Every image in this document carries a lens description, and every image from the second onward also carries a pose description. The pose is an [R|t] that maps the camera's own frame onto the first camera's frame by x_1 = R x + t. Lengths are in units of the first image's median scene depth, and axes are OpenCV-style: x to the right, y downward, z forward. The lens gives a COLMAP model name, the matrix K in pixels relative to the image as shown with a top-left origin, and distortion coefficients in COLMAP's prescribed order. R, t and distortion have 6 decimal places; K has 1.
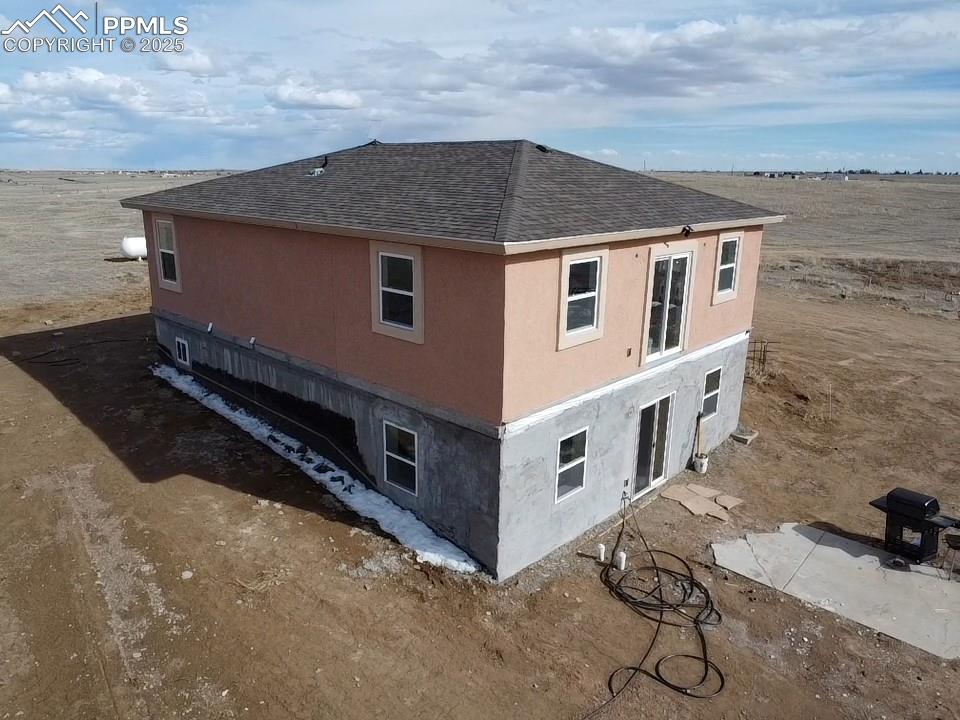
lens RADIAL K [[689.6, 0, 480.0], [0, 689.6, 360.0], [0, 0, 1]] dist [-0.031895, 0.000566]
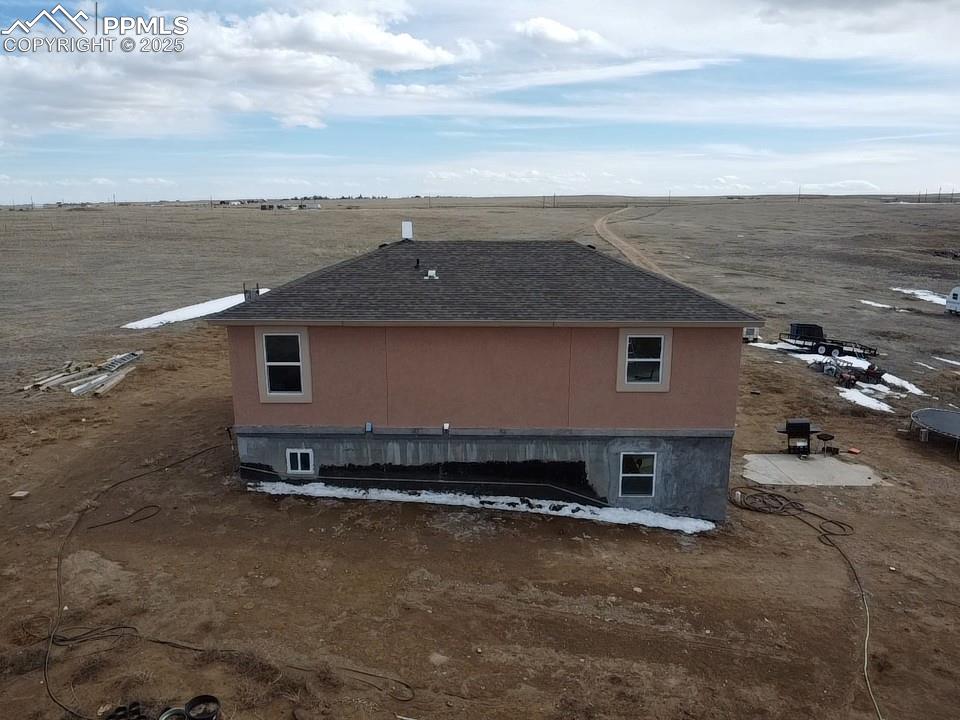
lens RADIAL K [[689.6, 0, 480.0], [0, 689.6, 360.0], [0, 0, 1]] dist [-0.031895, 0.000566]
pose [[0.744933, -0.168063, 0.645623, -1.196852], [0.190908, 0.980981, 0.035087, -0.196291], [-0.639241, 0.097117, 0.762849, 0.097234]]
